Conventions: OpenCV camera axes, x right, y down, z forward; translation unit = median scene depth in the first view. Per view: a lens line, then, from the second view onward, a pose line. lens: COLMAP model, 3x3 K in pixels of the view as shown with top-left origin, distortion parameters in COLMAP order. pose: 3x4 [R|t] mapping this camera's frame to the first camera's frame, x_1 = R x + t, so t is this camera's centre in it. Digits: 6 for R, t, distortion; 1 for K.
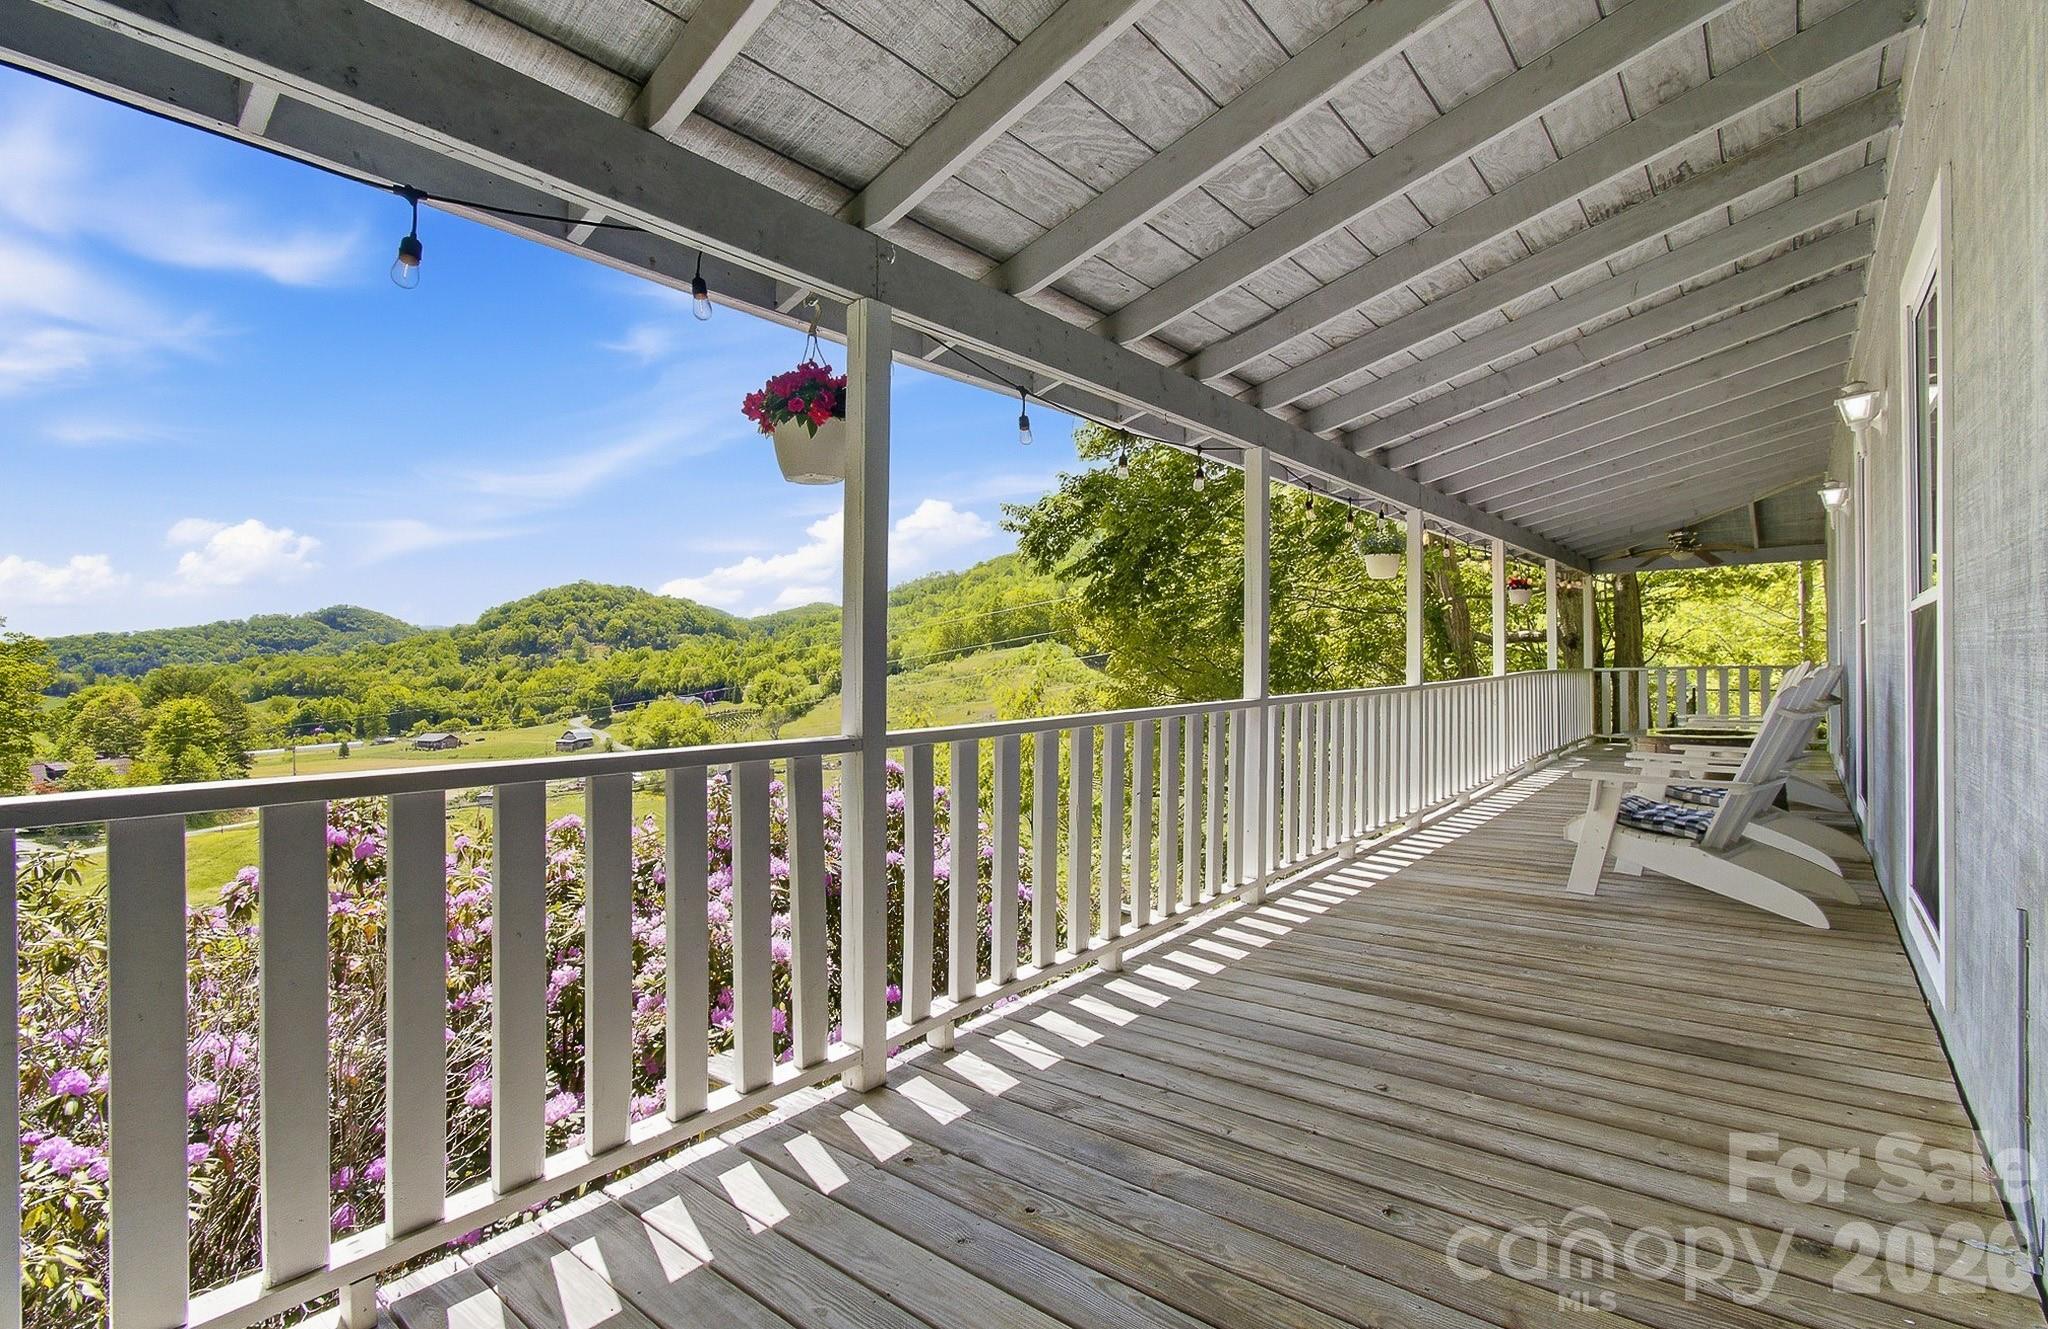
lens RADIAL K [[891.8, 0, 1028.3], [0, 891.8, 657.7], [0, 0, 1]] dist [-0.056465, 0.027248]
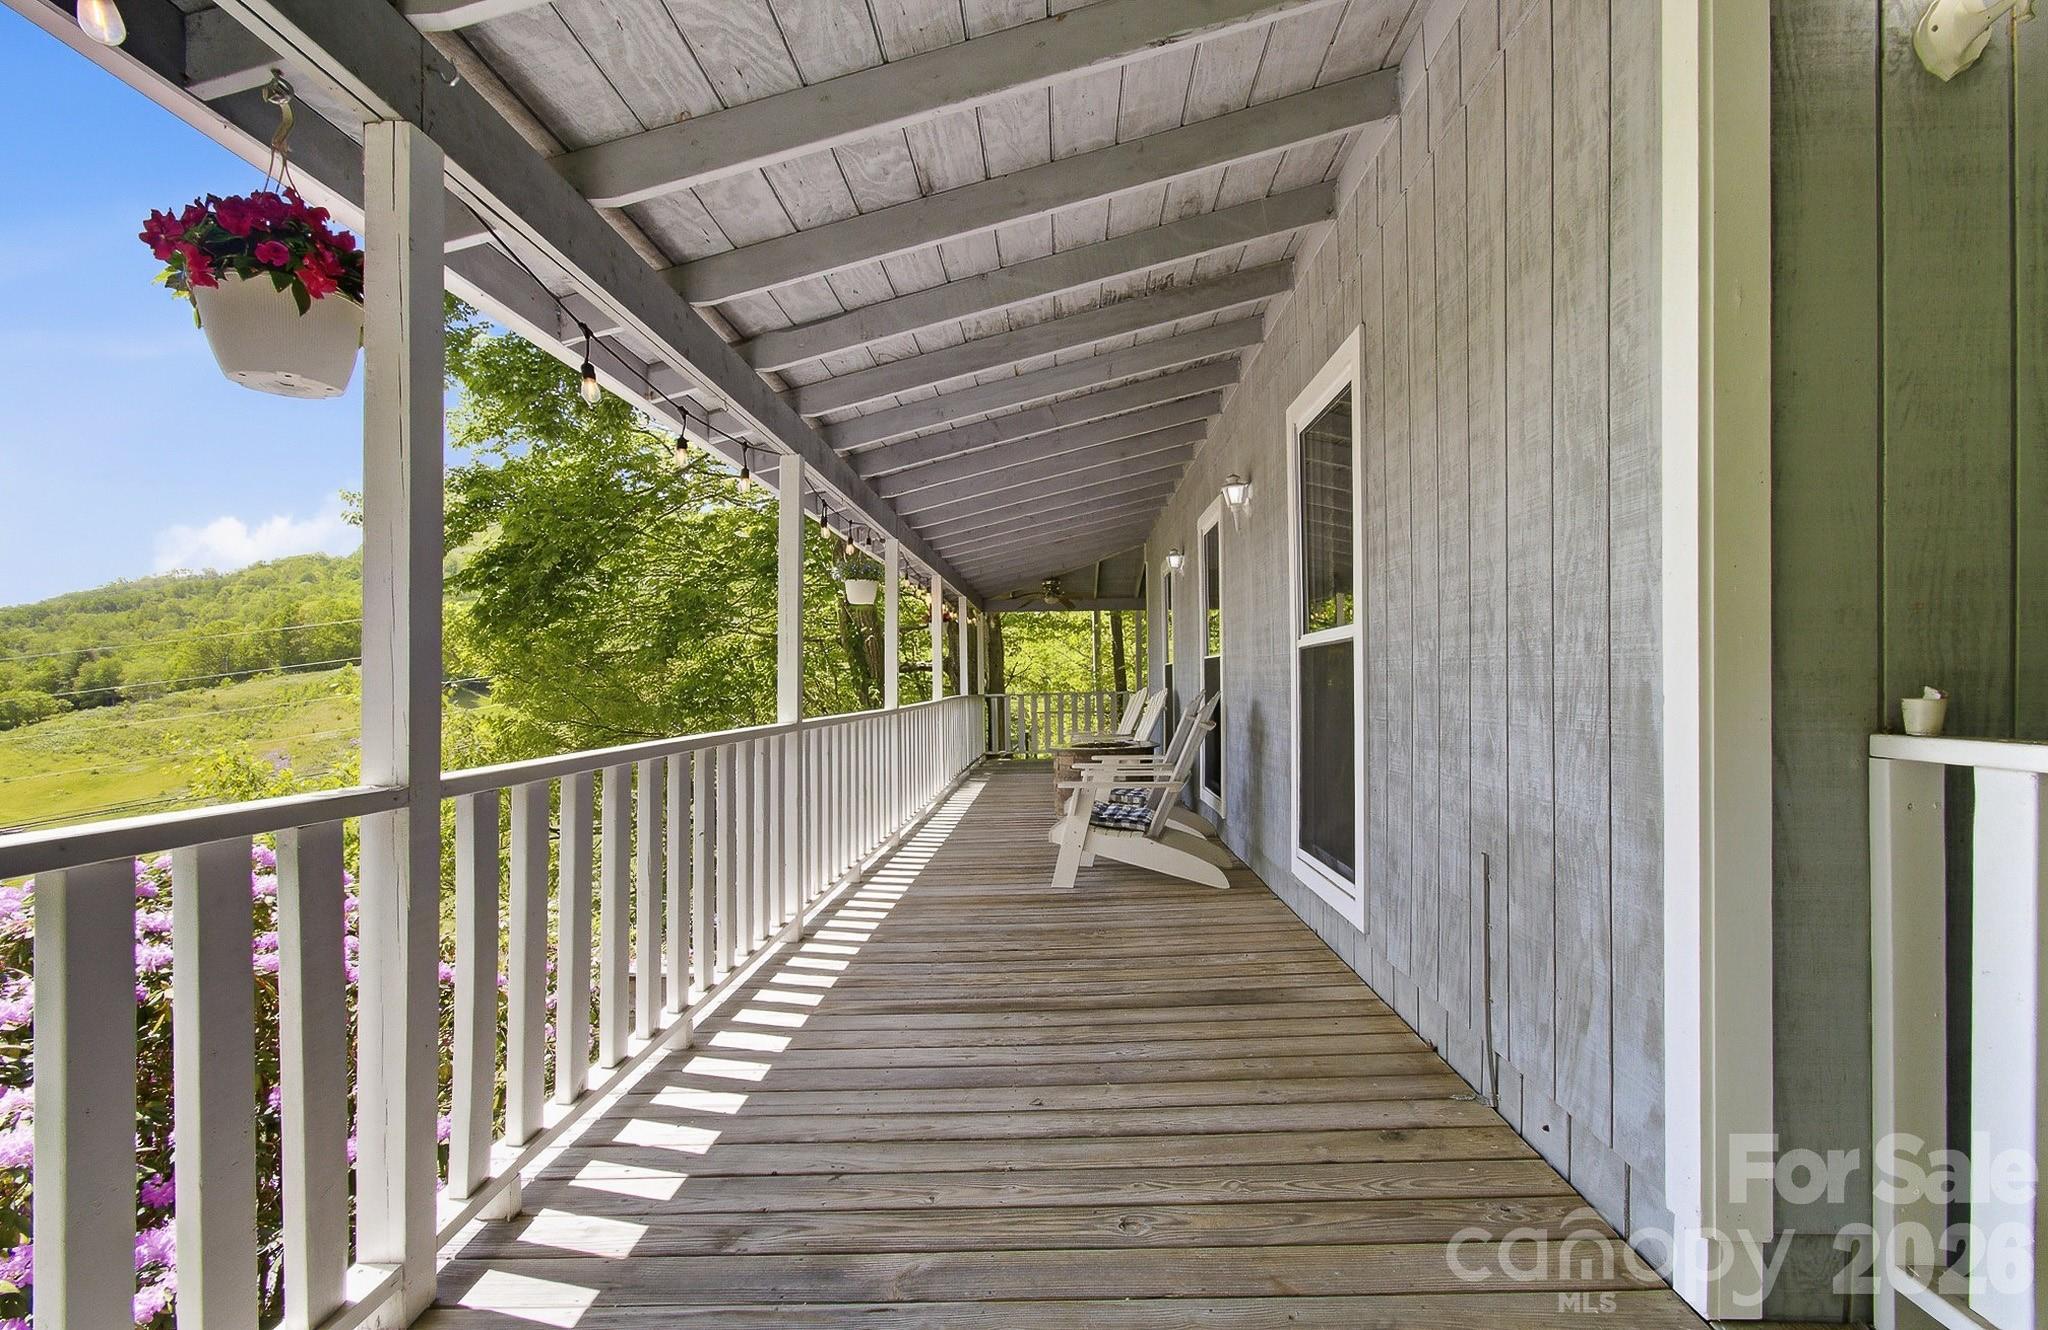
lens RADIAL K [[891.8, 0, 1028.3], [0, 891.8, 658.2], [0, 0, 1]] dist [-0.056465, 0.027248]
pose [[0.785964, 0.023815, 0.617813, -0.155361], [-0.004508, 0.999452, -0.032792, 0.013566], [-0.618256, 0.022989, 0.785641, 0.141435]]
